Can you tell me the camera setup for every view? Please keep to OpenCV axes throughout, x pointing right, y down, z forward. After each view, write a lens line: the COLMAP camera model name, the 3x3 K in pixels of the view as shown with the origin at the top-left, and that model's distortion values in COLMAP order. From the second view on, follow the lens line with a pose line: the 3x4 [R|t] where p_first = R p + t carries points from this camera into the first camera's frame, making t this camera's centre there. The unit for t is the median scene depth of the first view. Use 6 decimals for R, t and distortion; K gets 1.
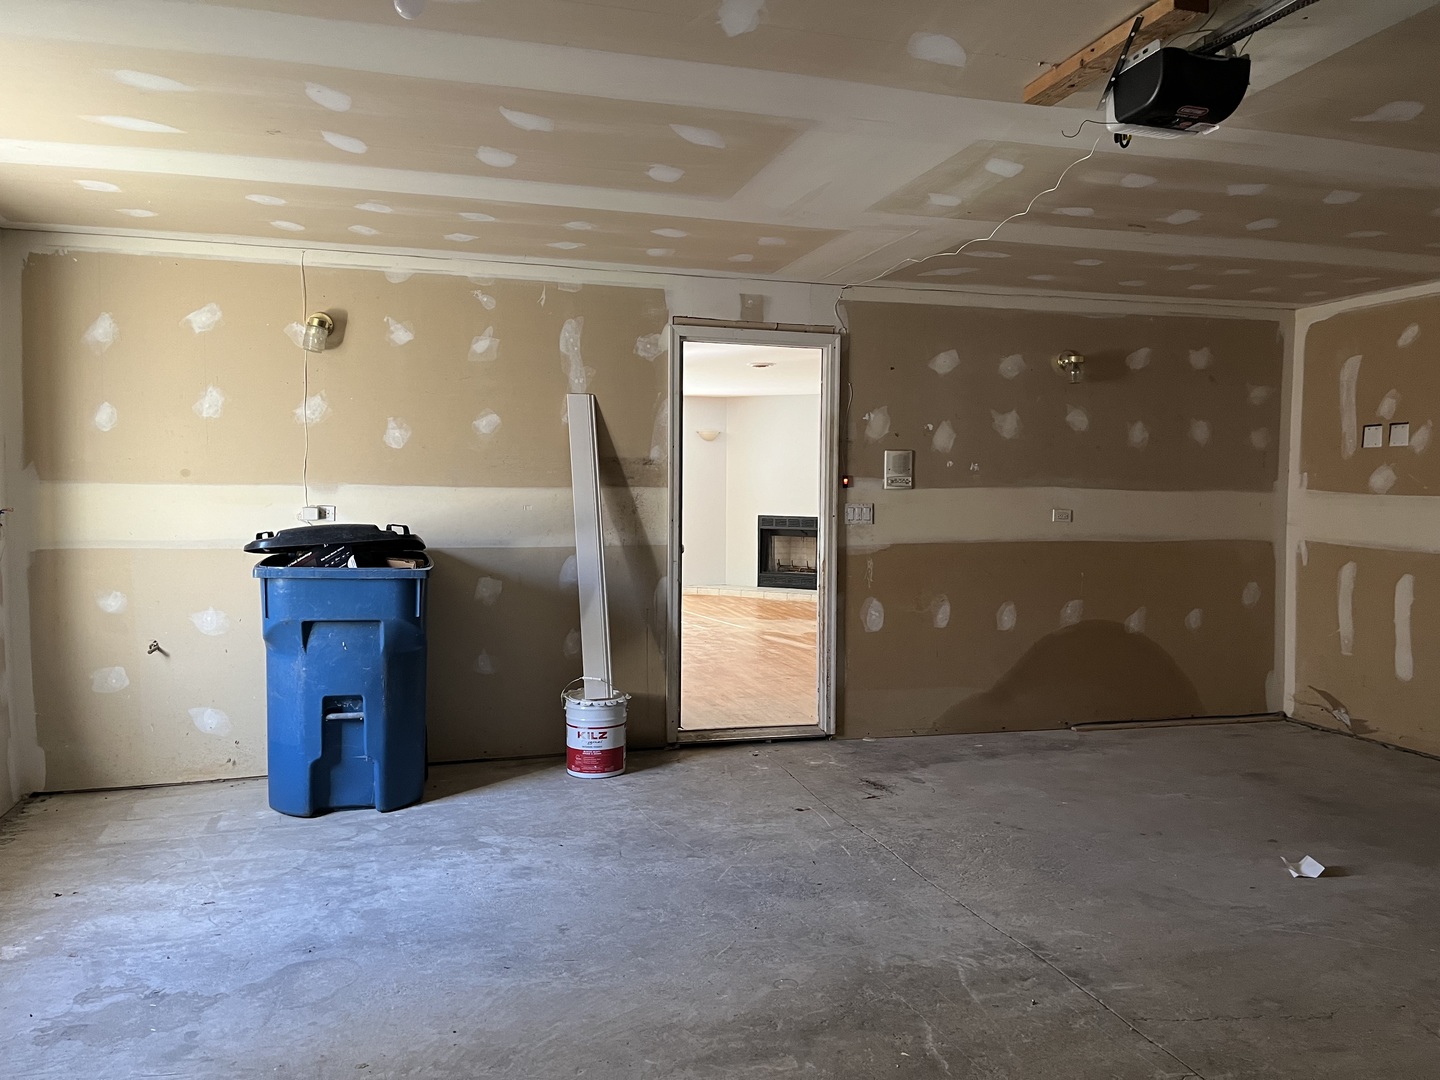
lens RADIAL K [[1083.0, 0, 718.8], [0, 1083.0, 540.2], [0, 0, 1]] dist [0.061979, -0.082601]
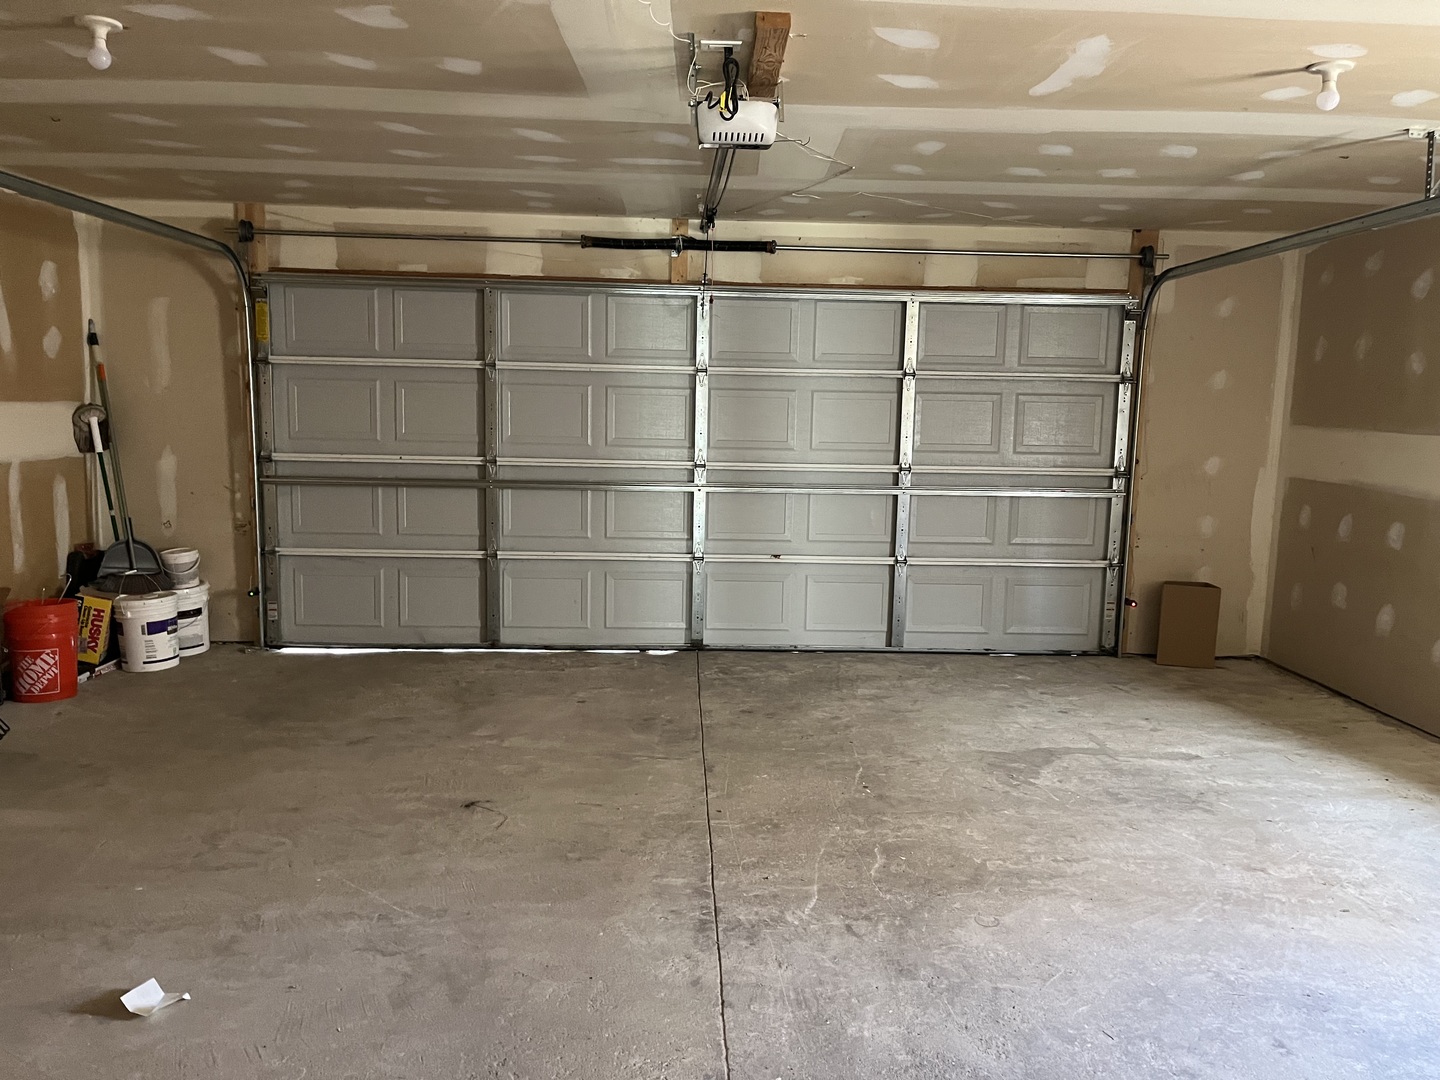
lens RADIAL K [[1083.0, 0, 718.9], [0, 1083.0, 539.4], [0, 0, 1]] dist [0.061979, -0.082601]
pose [[-0.969970, -0.057559, 0.236314, 0.079747], [-0.016472, 0.984909, 0.172287, -0.117522], [-0.242665, 0.163220, -0.956281, 1.891616]]
